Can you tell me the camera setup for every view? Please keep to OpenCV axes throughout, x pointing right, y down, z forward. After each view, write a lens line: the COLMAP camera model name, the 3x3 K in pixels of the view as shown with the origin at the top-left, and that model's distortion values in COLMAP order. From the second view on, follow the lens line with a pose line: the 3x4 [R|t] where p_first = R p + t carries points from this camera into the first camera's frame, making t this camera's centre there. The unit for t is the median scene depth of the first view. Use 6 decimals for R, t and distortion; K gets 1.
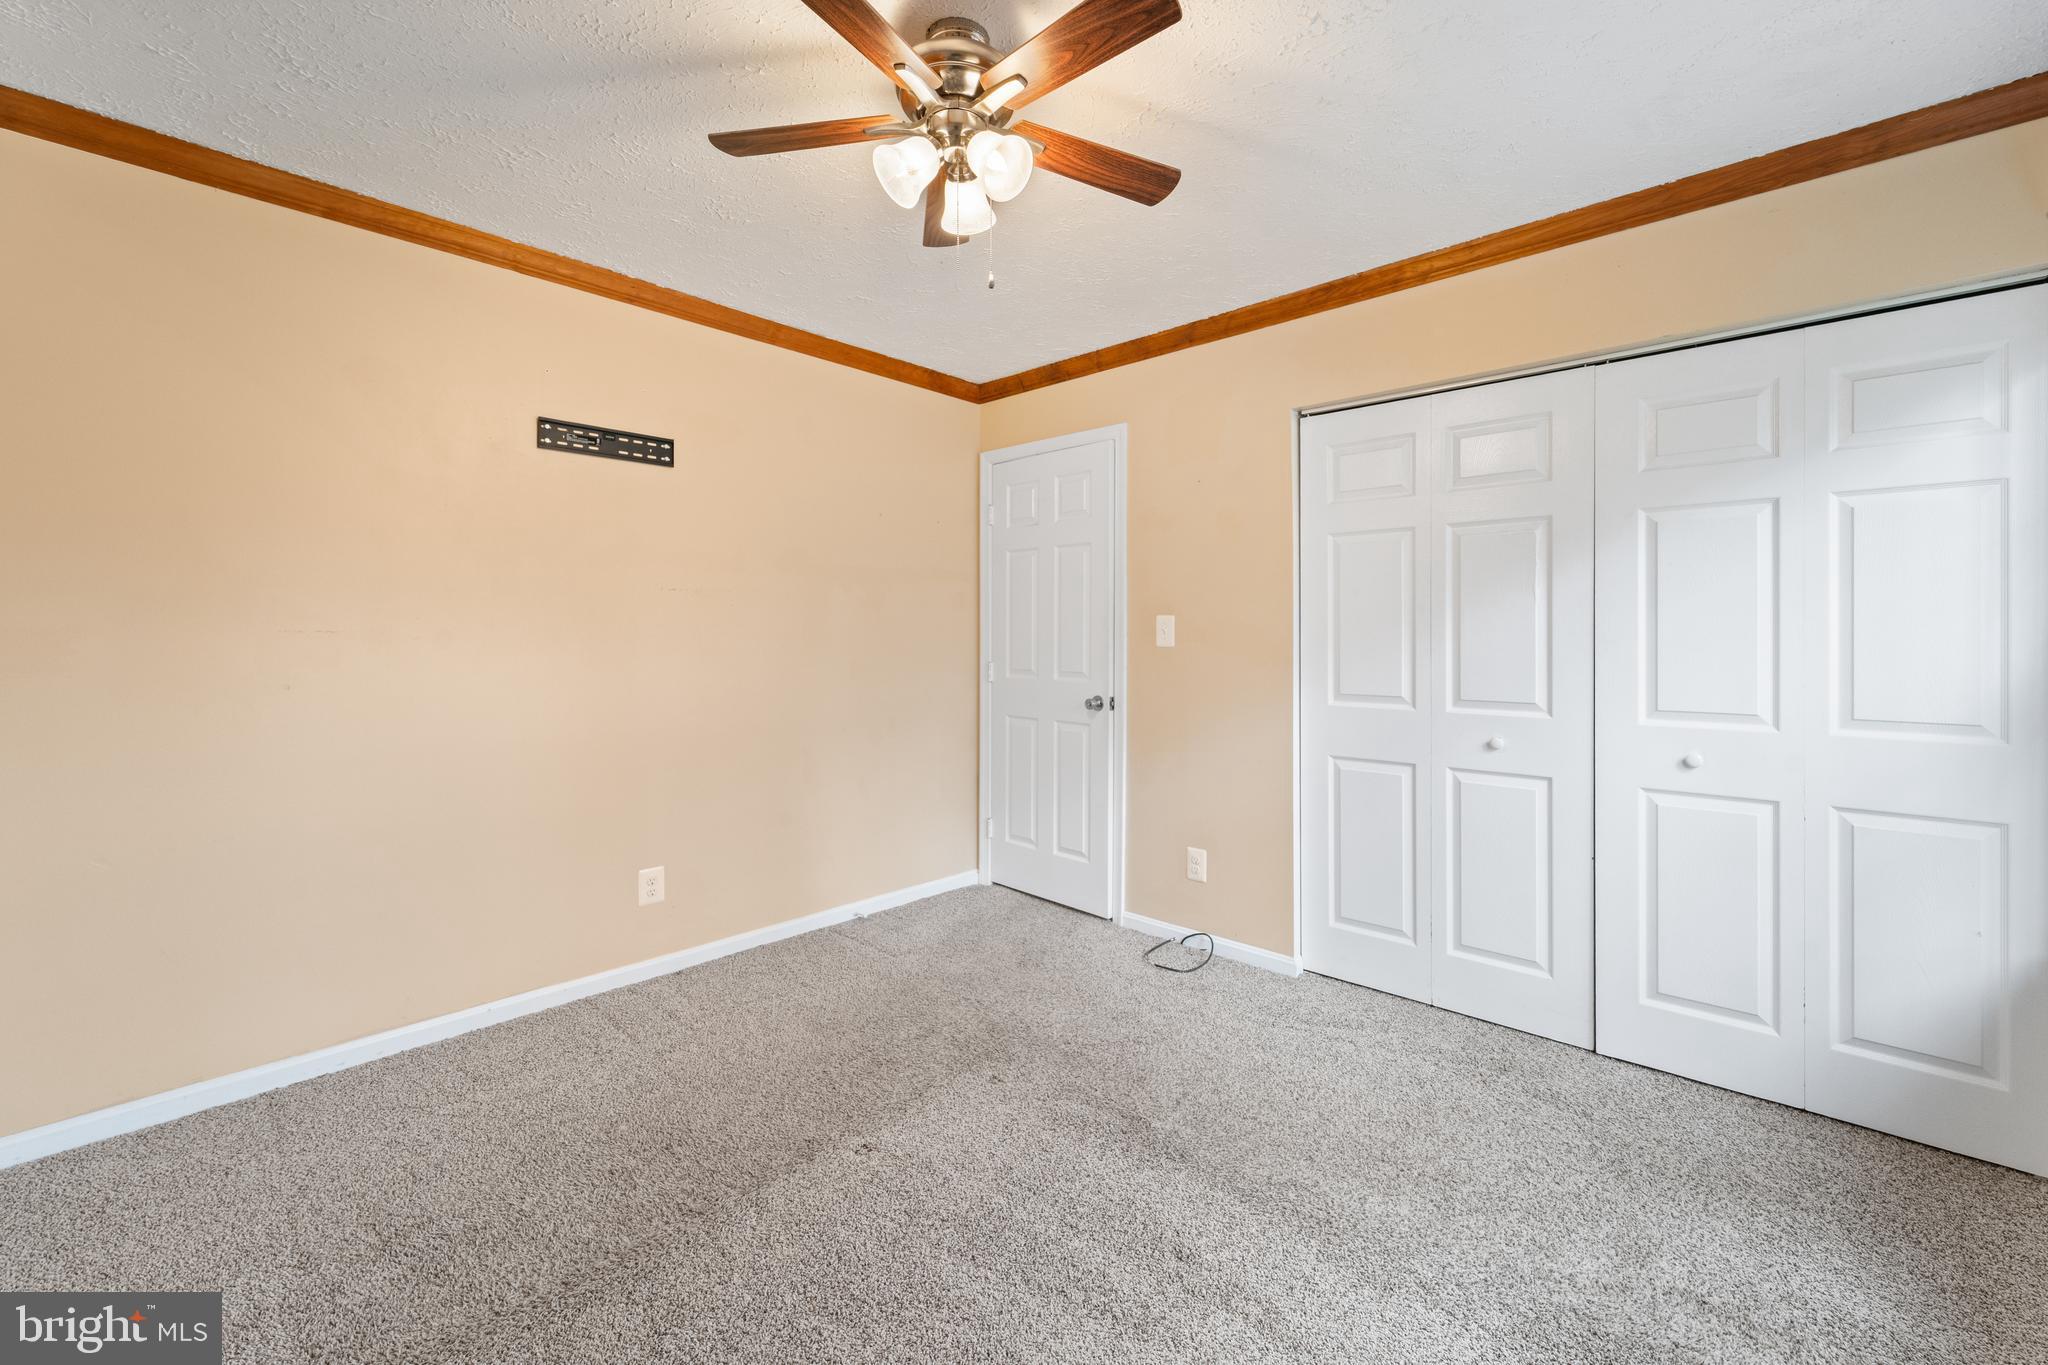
lens RADIAL K [[815.4, 0, 1025.0], [0, 815.4, 634.8], [0, 0, 1]] dist [0.000208, -0.000081]
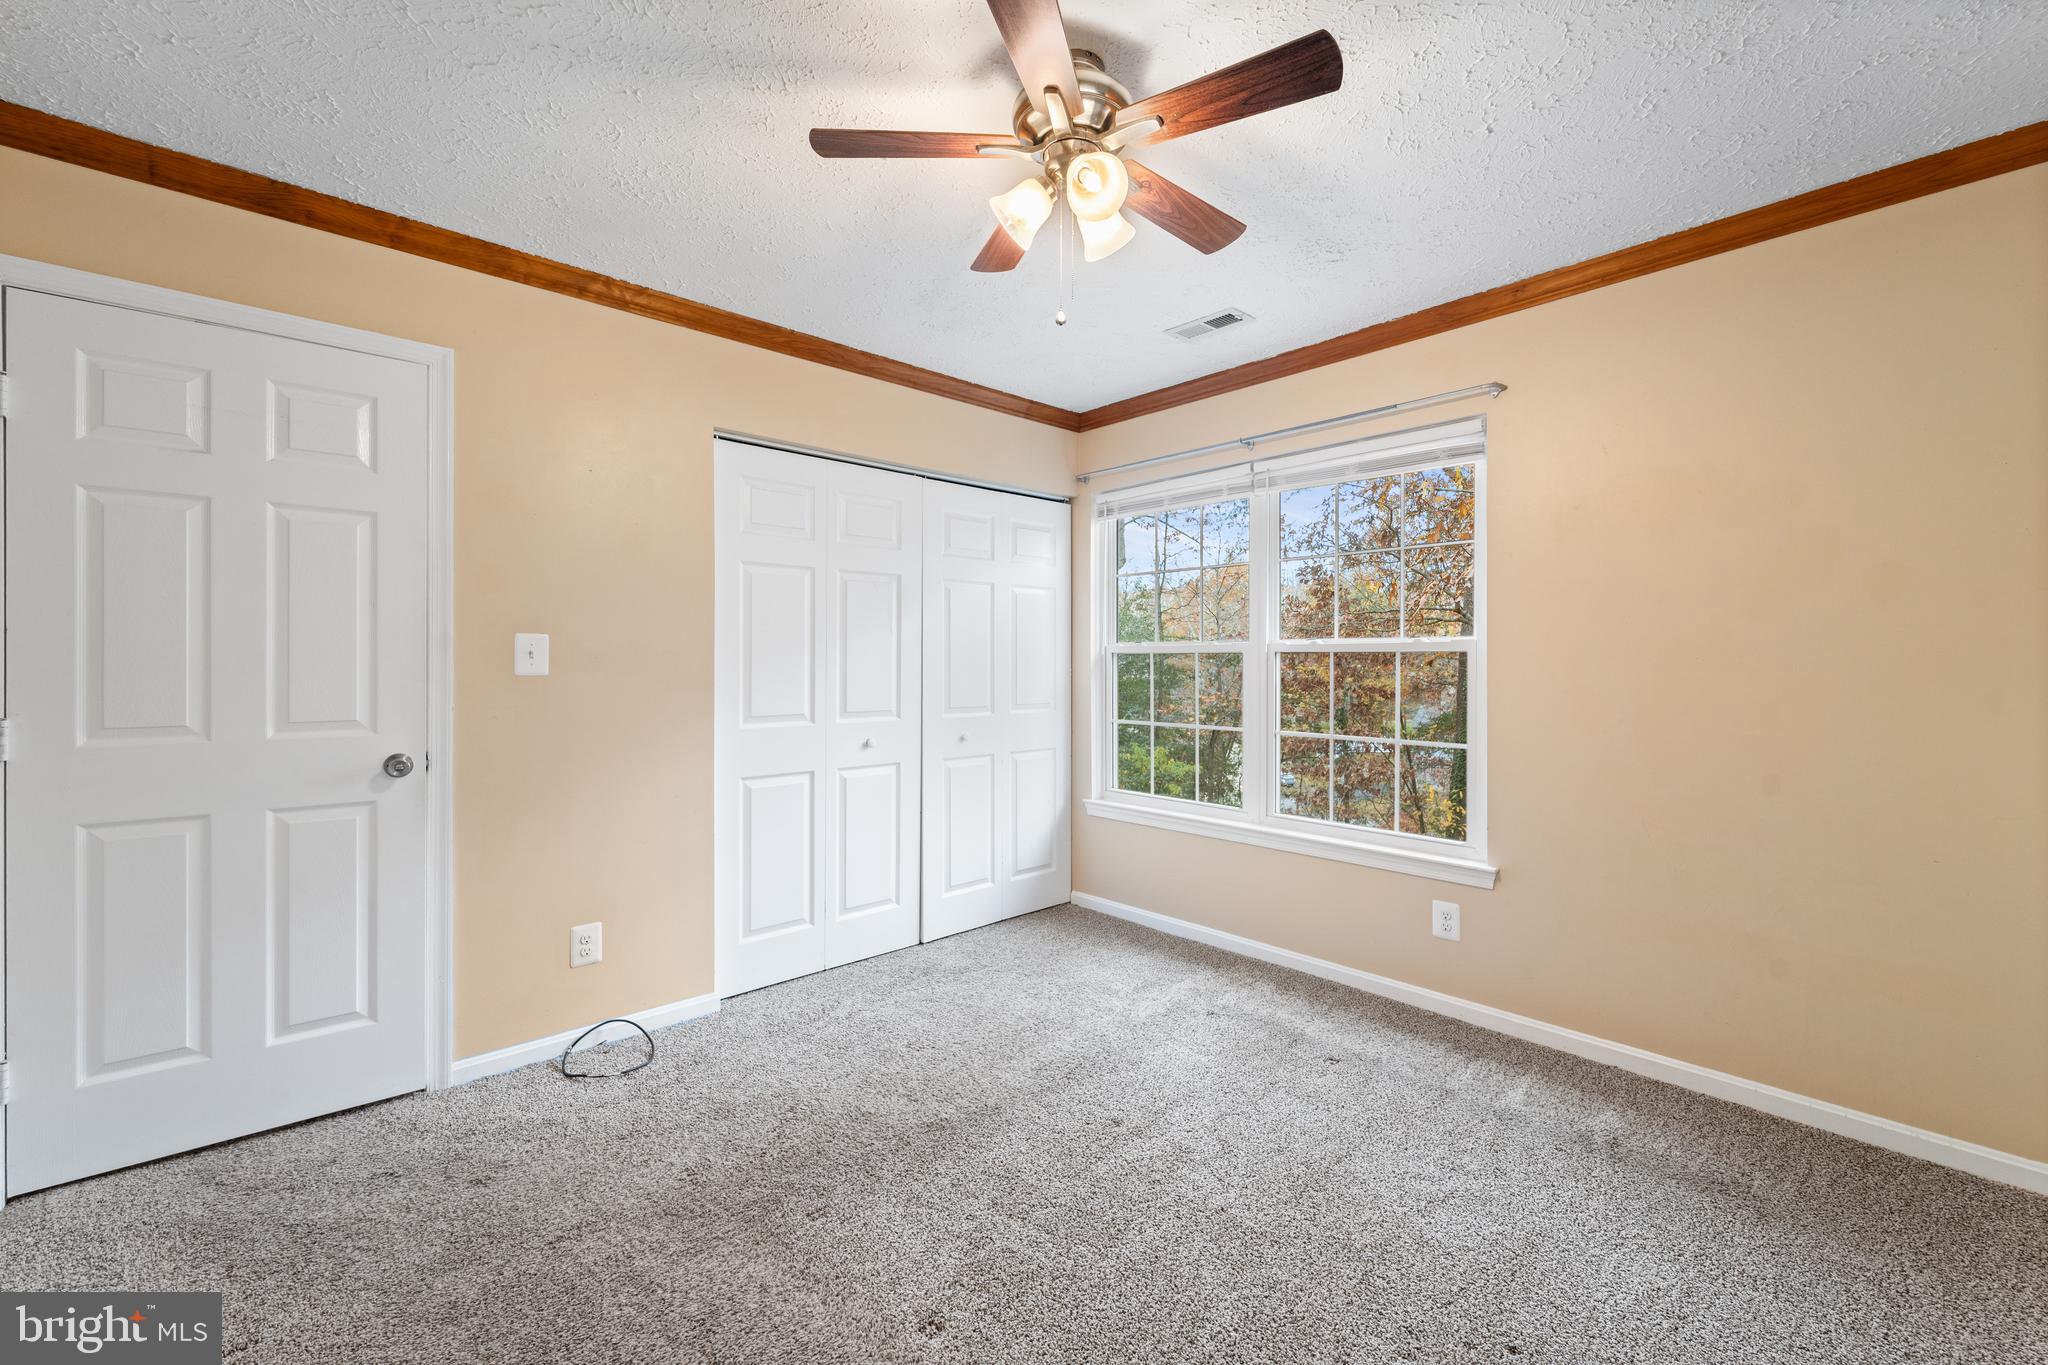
lens RADIAL K [[828.0, 0, 1040.3], [0, 828.0, 663.5], [0, 0, 1]] dist [0.000500, -0.000638]
pose [[0.092035, -0.006521, 0.995734, -0.604076], [-0.003062, 0.999972, 0.006831, -0.002998], [-0.995751, -0.003677, 0.092013, 0.514784]]
